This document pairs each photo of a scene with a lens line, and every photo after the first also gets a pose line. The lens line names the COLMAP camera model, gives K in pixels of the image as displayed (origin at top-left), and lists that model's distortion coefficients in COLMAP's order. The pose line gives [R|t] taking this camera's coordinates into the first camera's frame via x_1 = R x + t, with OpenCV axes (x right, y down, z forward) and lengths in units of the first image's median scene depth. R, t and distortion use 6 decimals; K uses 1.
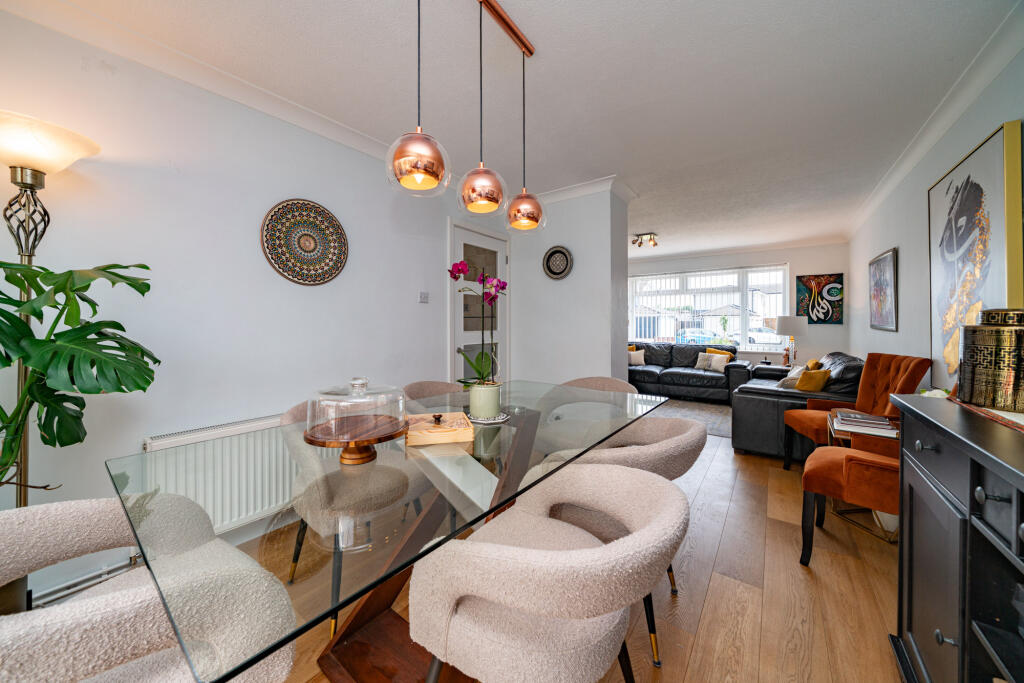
lens RADIAL K [[353.1, 0, 506.9], [0, 353.1, 328.5], [0, 0, 1]] dist [-0.001144, -0.000063]
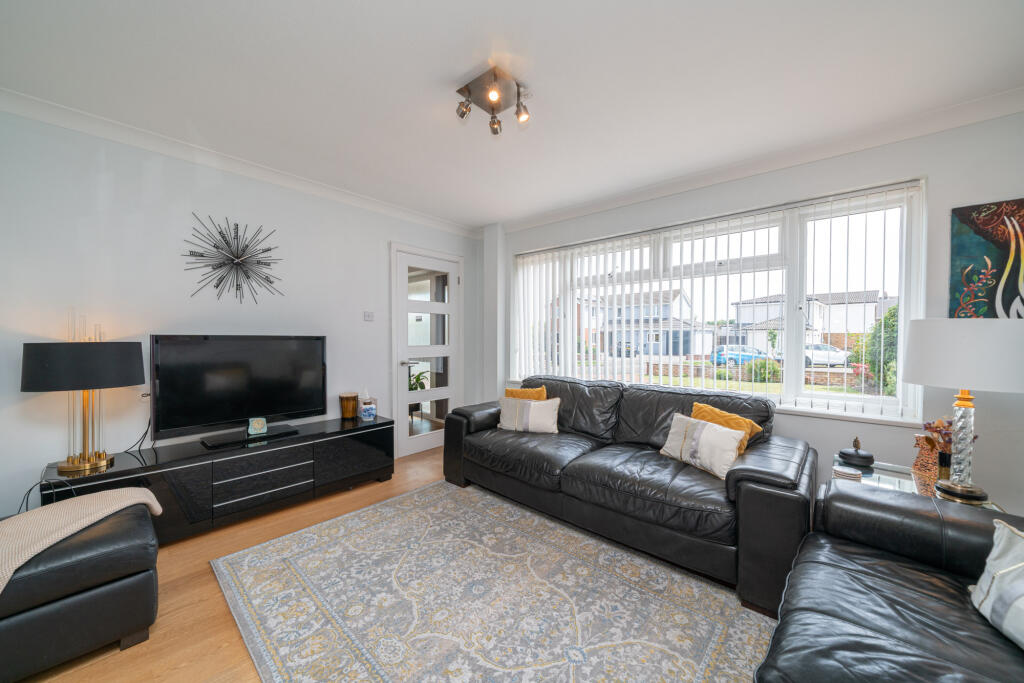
lens RADIAL K [[373.5, 0, 490.7], [0, 373.5, 346.9], [0, 0, 1]] dist [-0.000599, -0.000039]
pose [[0.995331, 0.004999, -0.096390, 0.363151], [-0.004157, 0.999951, 0.008938, -0.010718], [0.096430, -0.008495, 0.995304, 0.533755]]
